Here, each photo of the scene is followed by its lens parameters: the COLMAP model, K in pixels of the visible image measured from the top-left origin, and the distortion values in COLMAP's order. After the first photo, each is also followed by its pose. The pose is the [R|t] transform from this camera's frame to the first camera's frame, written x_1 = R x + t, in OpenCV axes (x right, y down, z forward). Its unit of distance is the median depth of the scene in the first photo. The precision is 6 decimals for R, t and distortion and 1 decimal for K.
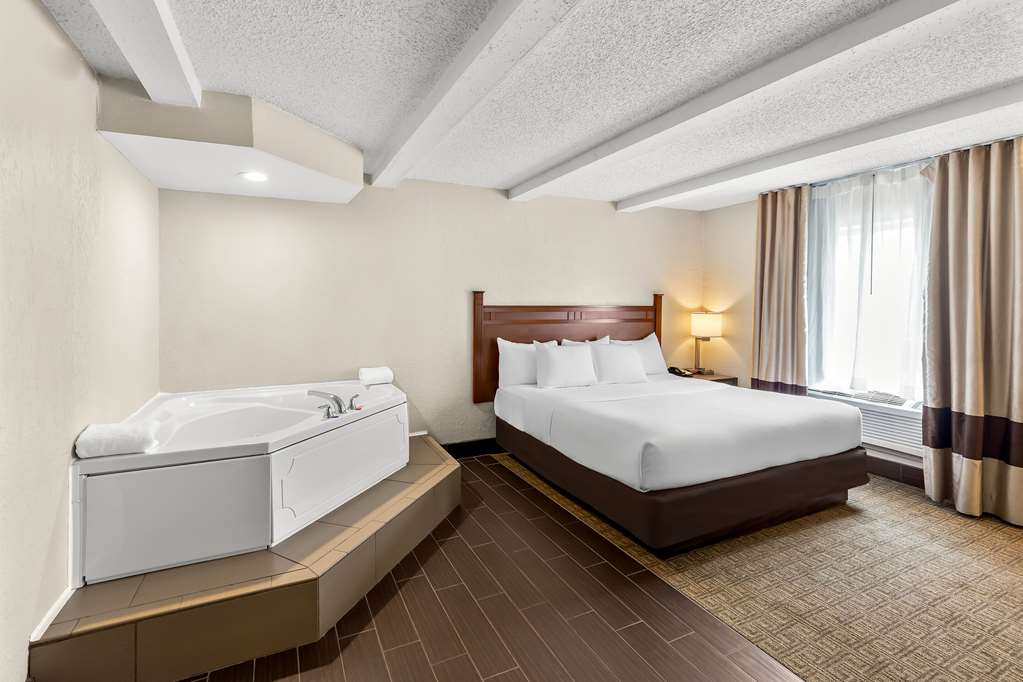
lens RADIAL K [[484.8, 0, 507.9], [0, 484.8, 305.7], [0, 0, 1]] dist [0.000338, -0.000303]
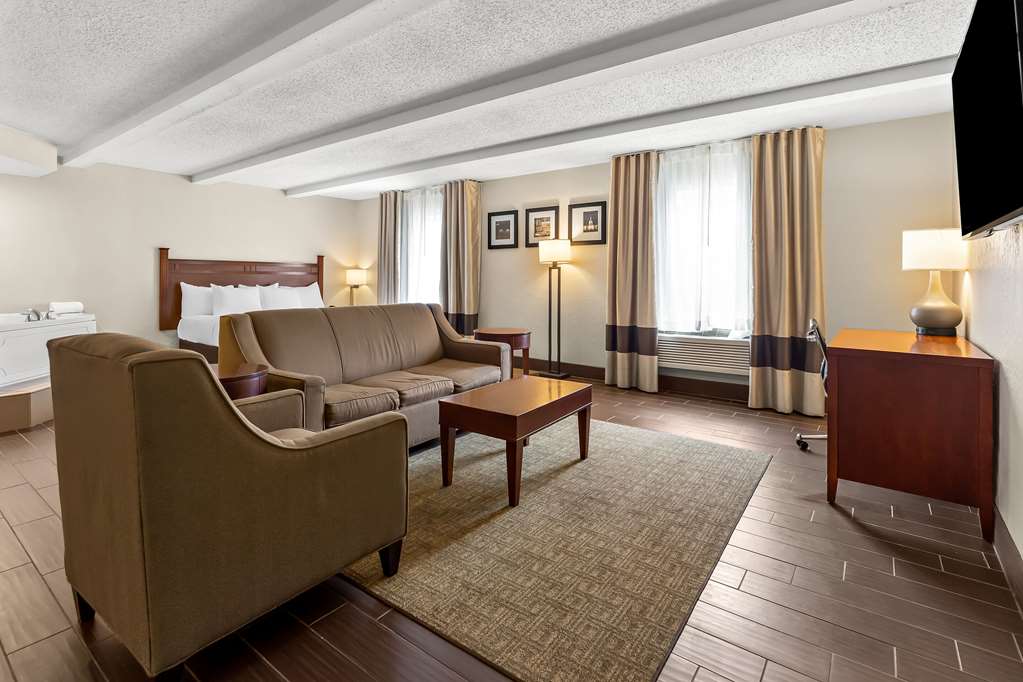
lens RADIAL K [[491.2, 0, 513.1], [0, 491.2, 275.1], [0, 0, 1]] dist [0.002874, -0.000558]
pose [[0.883565, 0.003103, 0.468298, 0.167884], [0.003340, 0.999911, -0.012927, 0.071375], [-0.468296, 0.012986, 0.883476, -0.725095]]
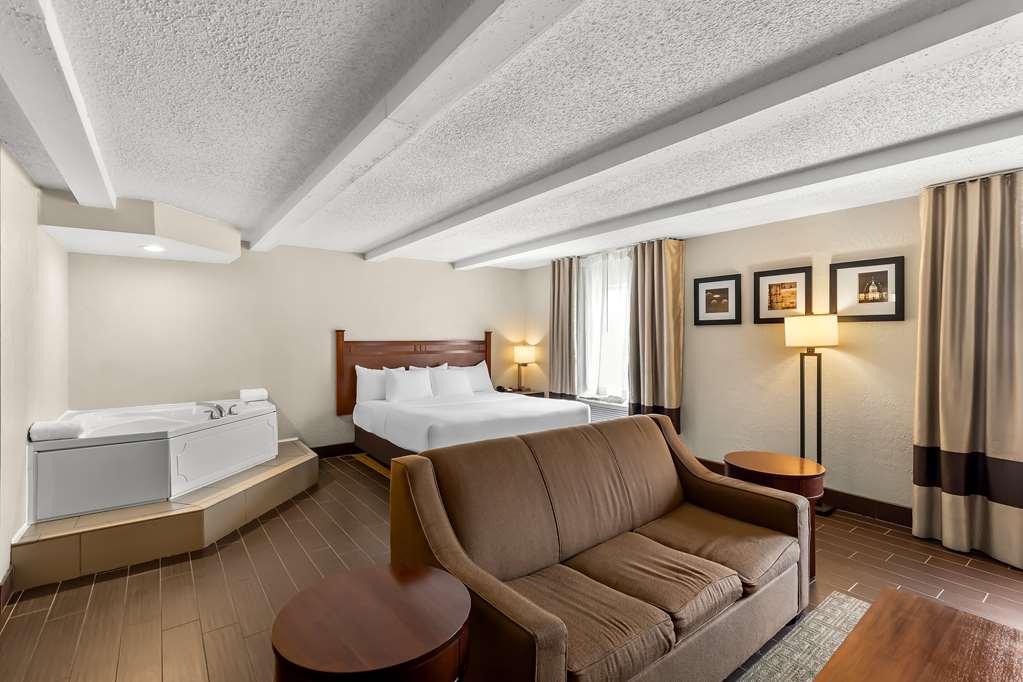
lens RADIAL K [[471.4, 0, 511.3], [0, 471.4, 335.6], [0, 0, 1]] dist [0.001257, -0.000211]
pose [[0.980481, -0.005130, 0.196548, 0.150668], [0.007370, 0.999916, -0.010664, 0.002124], [-0.196477, 0.011905, 0.980436, -0.365249]]
